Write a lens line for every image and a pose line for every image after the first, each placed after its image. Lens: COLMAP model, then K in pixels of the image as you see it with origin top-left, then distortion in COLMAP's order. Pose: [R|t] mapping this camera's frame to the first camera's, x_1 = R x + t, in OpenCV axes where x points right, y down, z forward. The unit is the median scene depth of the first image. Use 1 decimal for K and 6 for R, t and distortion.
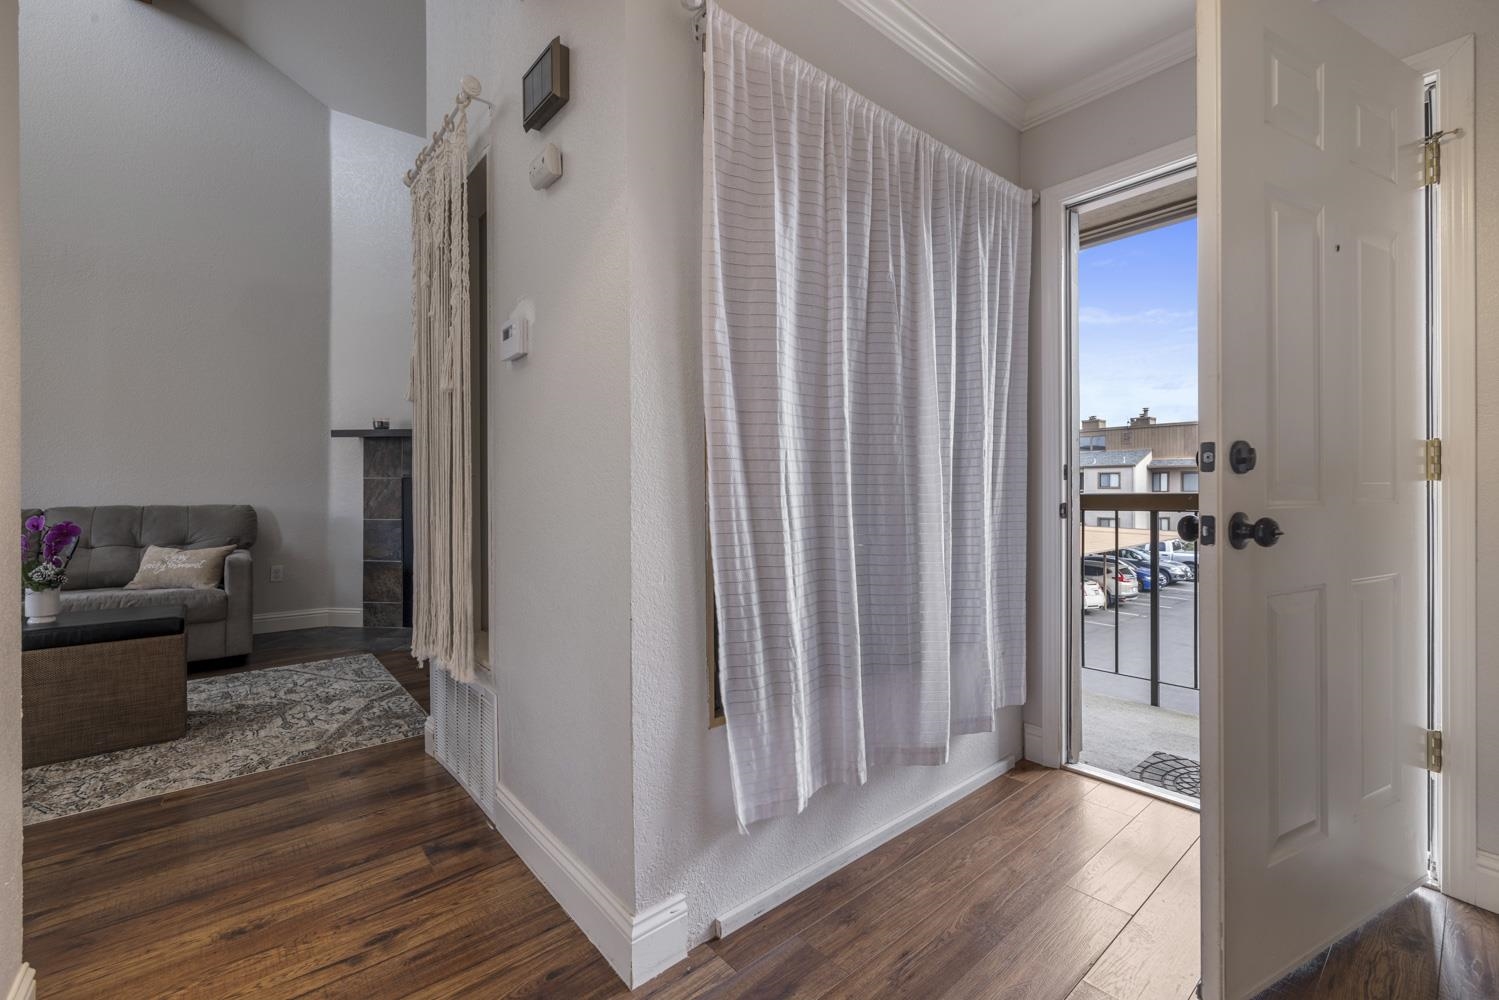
lens RADIAL K [[629.5, 0, 747.5], [0, 629.5, 493.0], [0, 0, 1]] dist [0.000137, -0.000261]
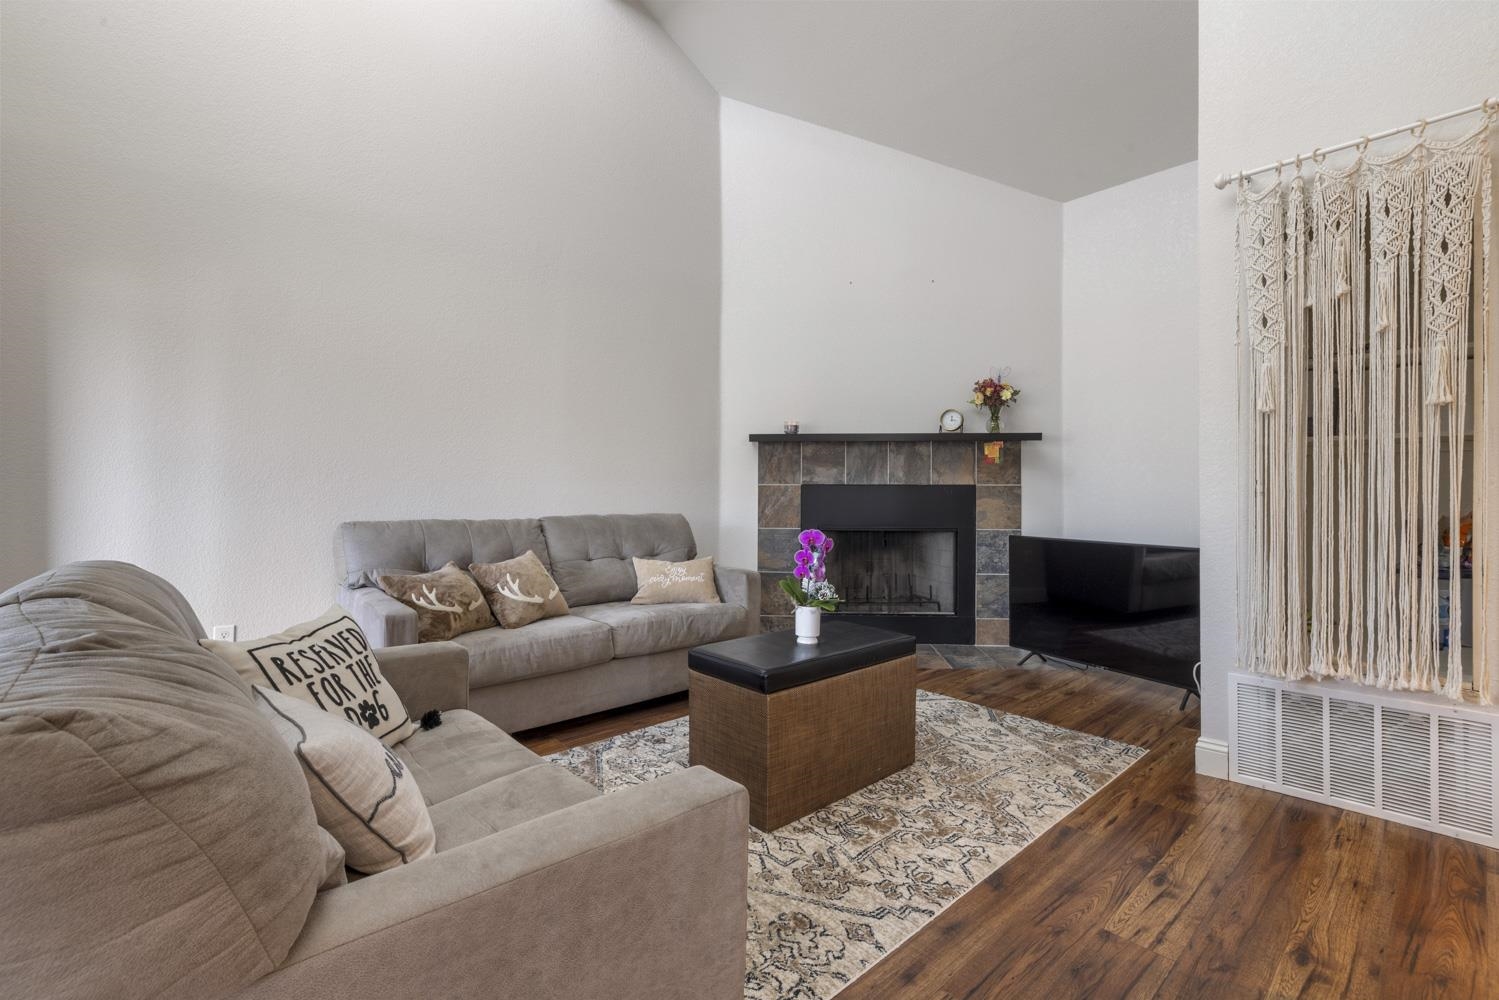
lens RADIAL K [[661.2, 0, 755.9], [0, 661.2, 493.3], [0, 0, 1]] dist [-0.000831, 0.000095]
pose [[0.999523, 0.002356, 0.030803, -1.166316], [-0.002258, 0.999992, -0.003200, -0.013216], [-0.030811, 0.003128, 0.999520, 0.008516]]
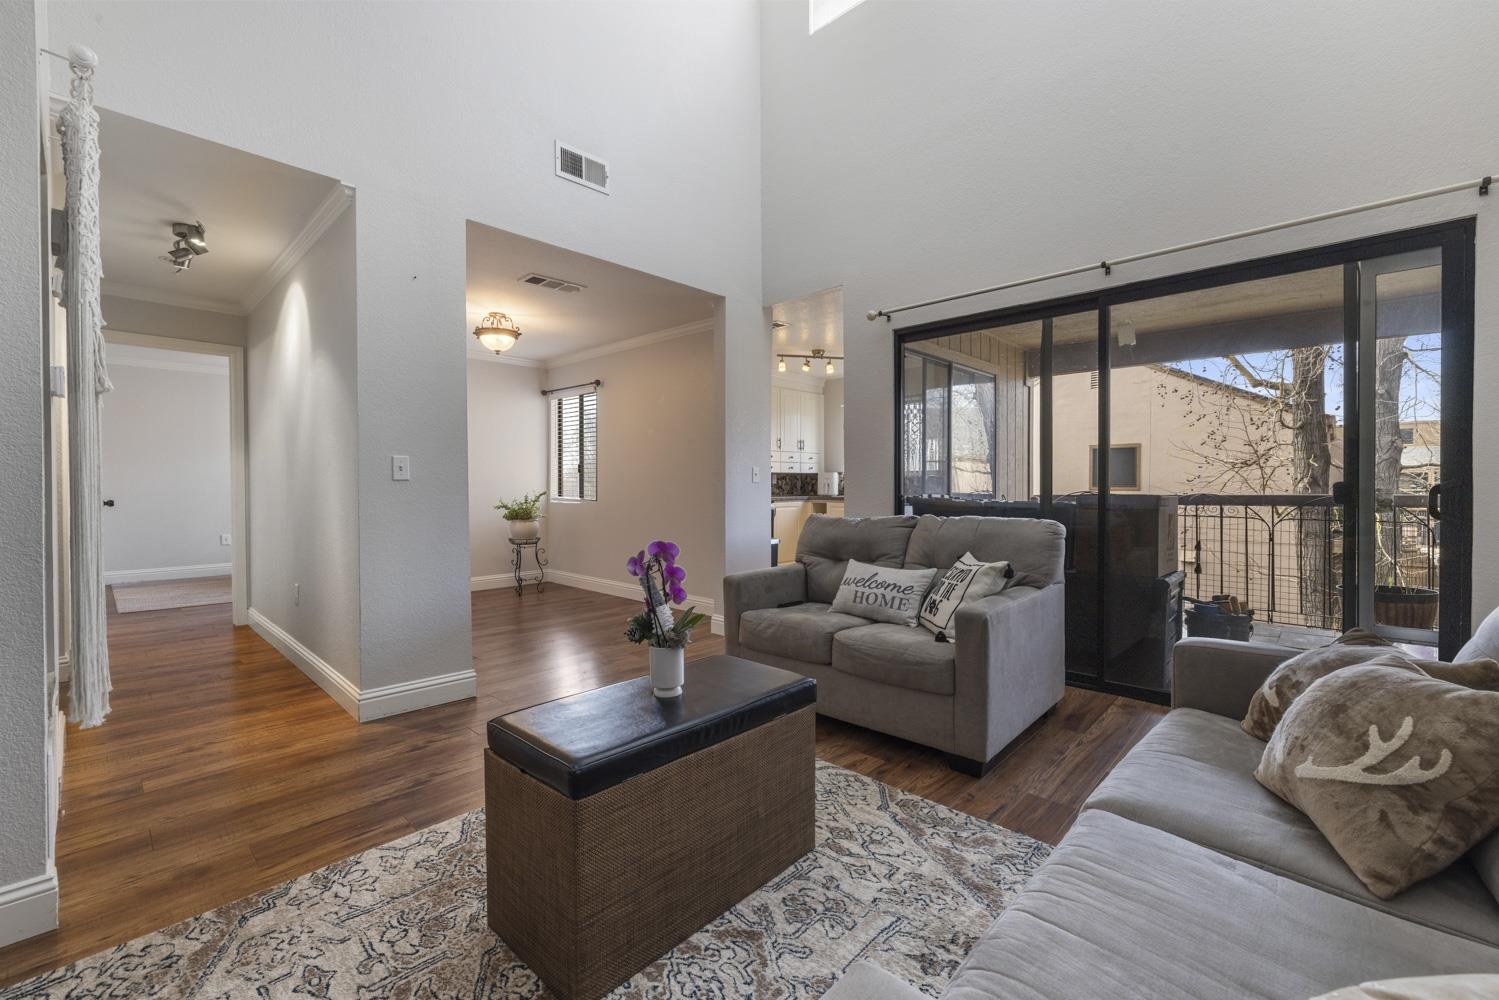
lens RADIAL K [[629.5, 0, 747.5], [0, 629.5, 493.0], [0, 0, 1]] dist [0.000137, -0.000261]
pose [[-0.994263, 0.004056, -0.106891, -1.076539], [0.001983, 0.999808, 0.019498, -0.028419], [0.106949, 0.019174, -0.994080, 1.609903]]
